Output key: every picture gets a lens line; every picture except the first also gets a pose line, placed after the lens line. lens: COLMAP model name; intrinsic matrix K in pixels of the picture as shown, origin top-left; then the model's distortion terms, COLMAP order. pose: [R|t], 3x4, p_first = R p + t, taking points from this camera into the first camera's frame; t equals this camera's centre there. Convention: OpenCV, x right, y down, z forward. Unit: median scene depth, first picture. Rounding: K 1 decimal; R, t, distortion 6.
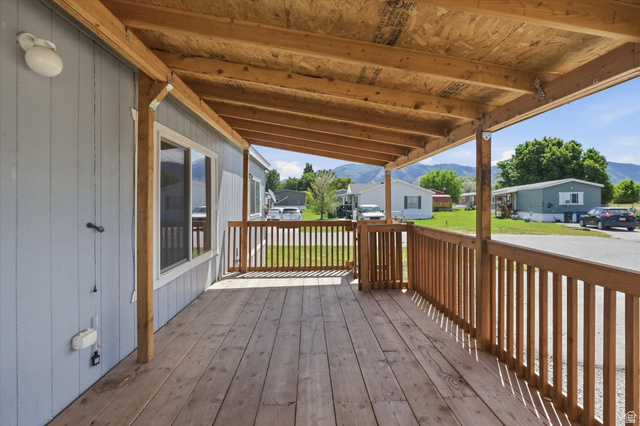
lens RADIAL K [[286.2, 0, 314.0], [0, 286.2, 202.0], [0, 0, 1]] dist [-0.007123, 0.000938]
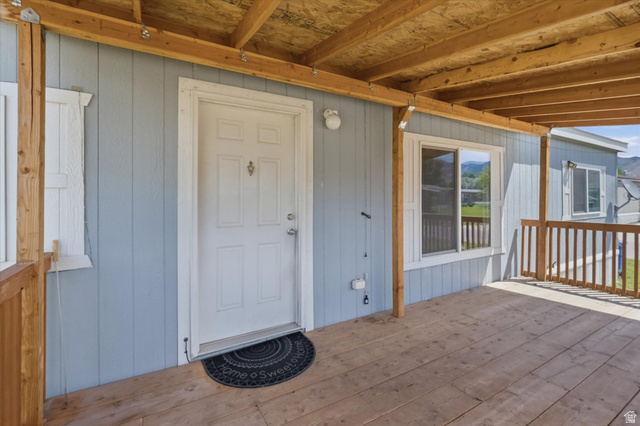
lens RADIAL K [[286.2, 0, 322.3], [0, 286.2, 199.8], [0, 0, 1]] dist [-0.007123, 0.000938]
pose [[0.489110, 0.003081, -0.872217, 0.404259], [0.003857, 0.999976, 0.005696, -0.003691], [0.872214, -0.006150, 0.489086, 0.028394]]
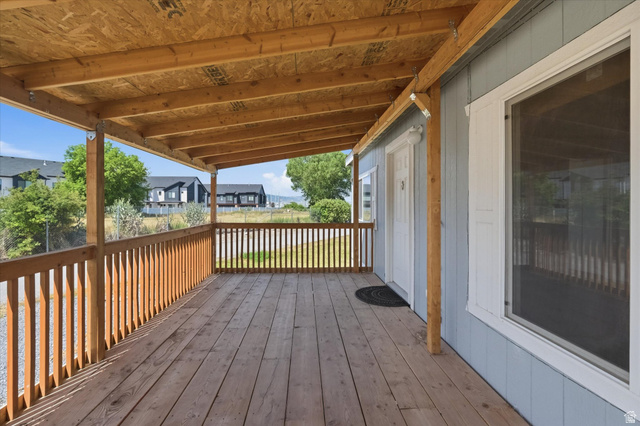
lens RADIAL K [[286.2, 0, 322.4], [0, 286.2, 207.7], [0, 0, 1]] dist [-0.007123, 0.000938]
pose [[-0.999186, 0.003325, -0.040202, -0.125838], [0.003156, 0.999986, 0.004248, 0.005920], [0.040216, 0.004118, -0.999183, 2.036214]]
